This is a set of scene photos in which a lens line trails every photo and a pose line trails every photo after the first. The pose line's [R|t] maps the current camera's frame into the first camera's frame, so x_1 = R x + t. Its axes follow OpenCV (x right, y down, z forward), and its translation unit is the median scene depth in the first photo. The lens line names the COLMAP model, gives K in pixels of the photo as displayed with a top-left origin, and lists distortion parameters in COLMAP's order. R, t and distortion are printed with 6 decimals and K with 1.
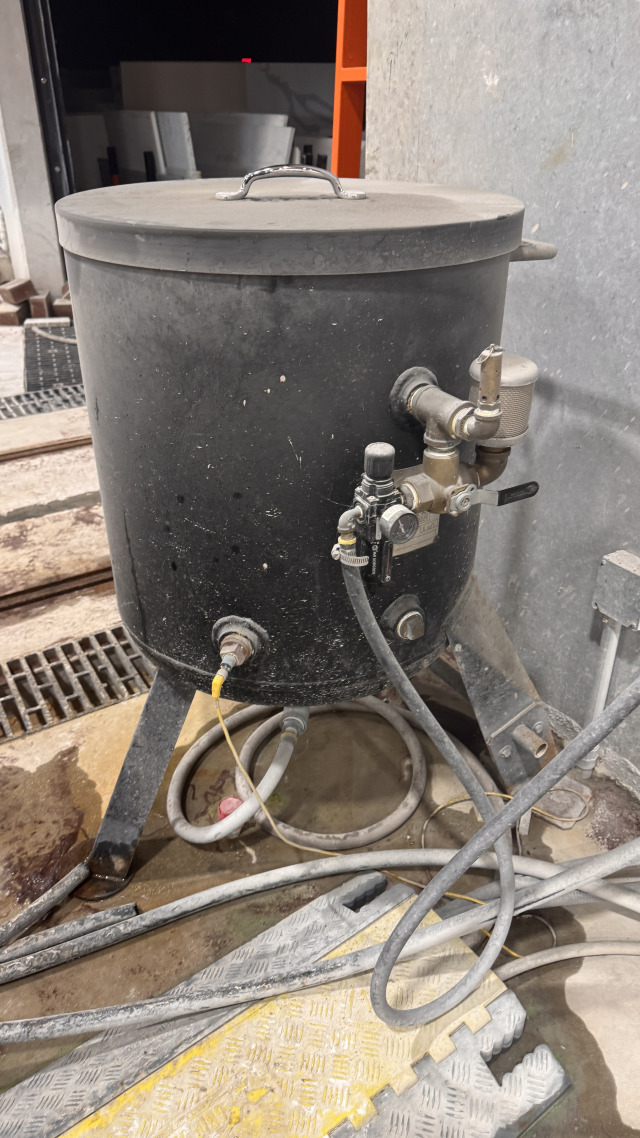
lens RADIAL K [[812.2, 0, 323.1], [0, 812.2, 560.1], [0, 0, 1]] dist [0.033544, -0.022692]
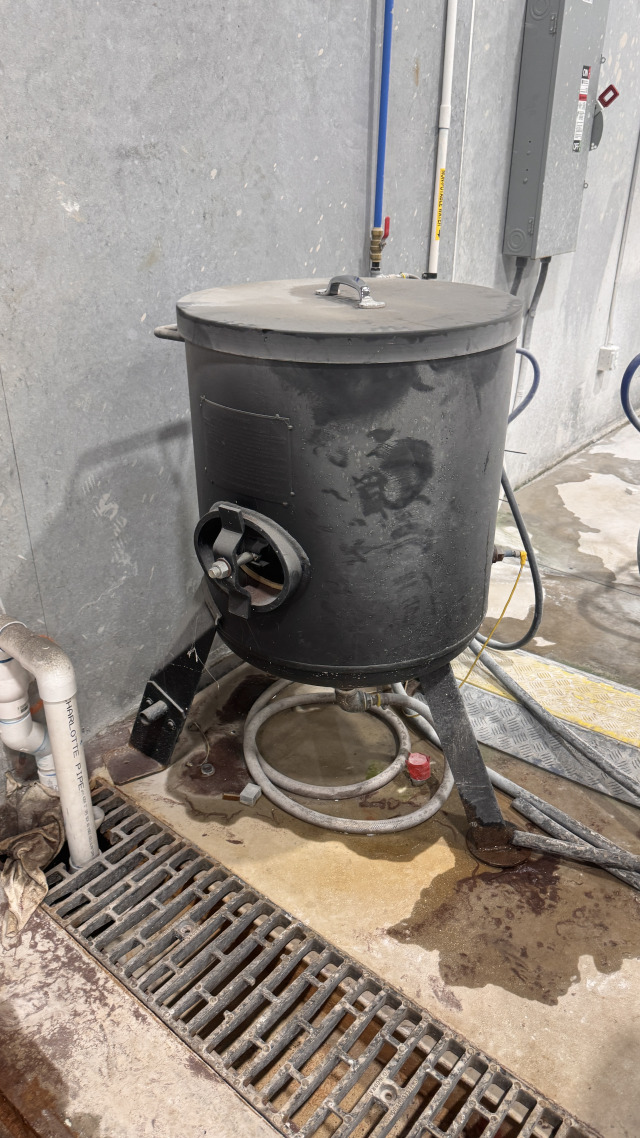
lens RADIAL K [[812.2, 0, 321.9], [0, 812.2, 576.7], [0, 0, 1]] dist [0.033544, -0.022692]
pose [[-0.328398, -0.435422, 0.838190, -1.055368], [0.473286, 0.692107, 0.544966, -0.690021], [-0.817408, 0.575669, -0.021208, 1.047284]]
